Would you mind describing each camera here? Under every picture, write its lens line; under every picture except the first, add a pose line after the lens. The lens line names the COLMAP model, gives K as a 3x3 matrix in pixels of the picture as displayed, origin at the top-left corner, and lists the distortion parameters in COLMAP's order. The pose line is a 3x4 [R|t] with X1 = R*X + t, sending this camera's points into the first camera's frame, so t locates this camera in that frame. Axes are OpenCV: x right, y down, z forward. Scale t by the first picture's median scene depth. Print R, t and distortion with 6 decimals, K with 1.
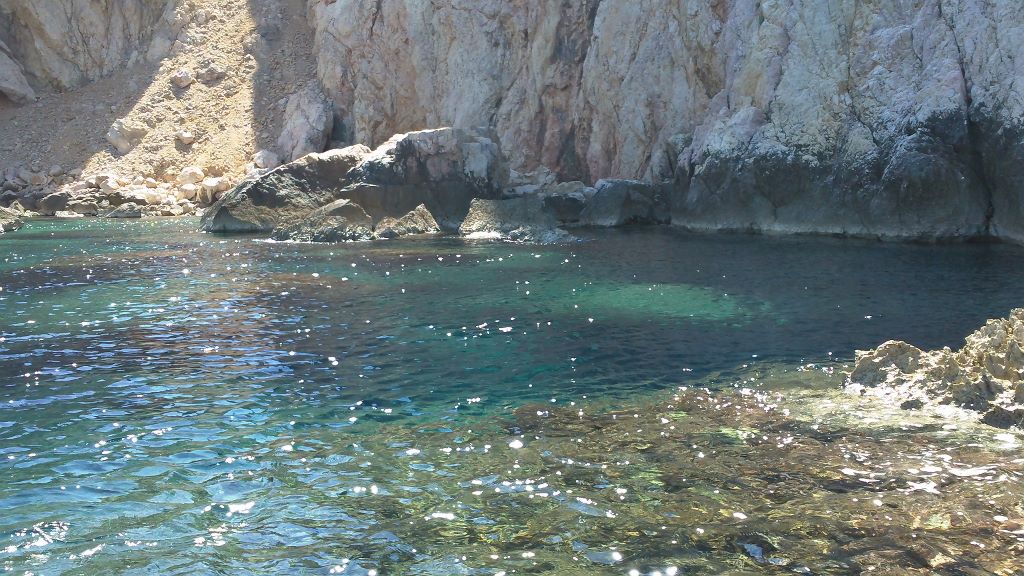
lens RADIAL K [[1086.6, 0, 511.5], [0, 1086.6, 292.7], [0, 0, 1]] dist [0.015858, 0.000000]
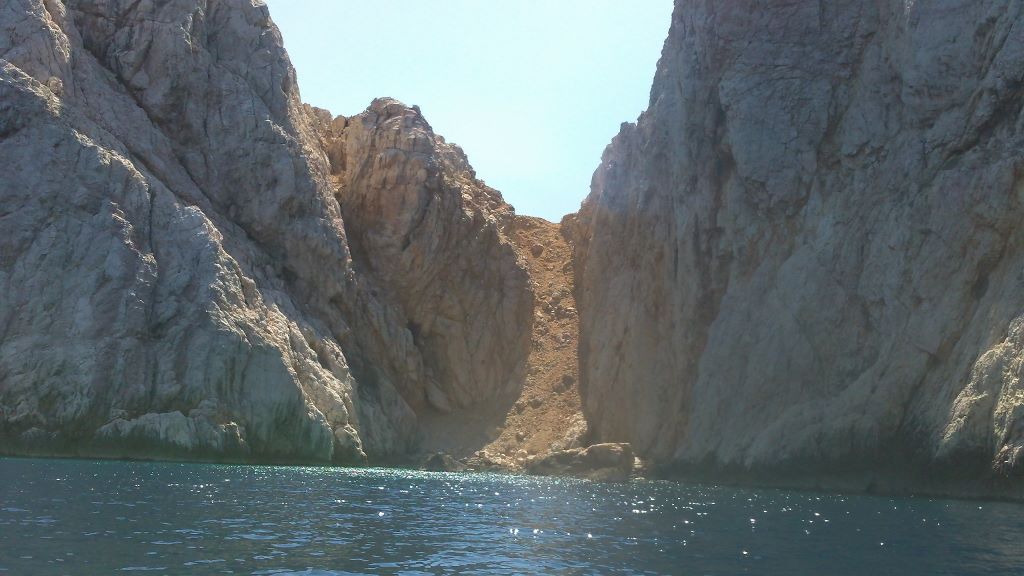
lens RADIAL K [[1086.6, 0, 513.9], [0, 1086.6, 289.8], [0, 0, 1]] dist [0.015858, 0.000000]
pose [[0.958069, 0.006392, -0.286465, 0.256580], [-0.079294, 0.966622, -0.243627, 0.087552], [0.275346, 0.256126, 0.926598, -0.911897]]
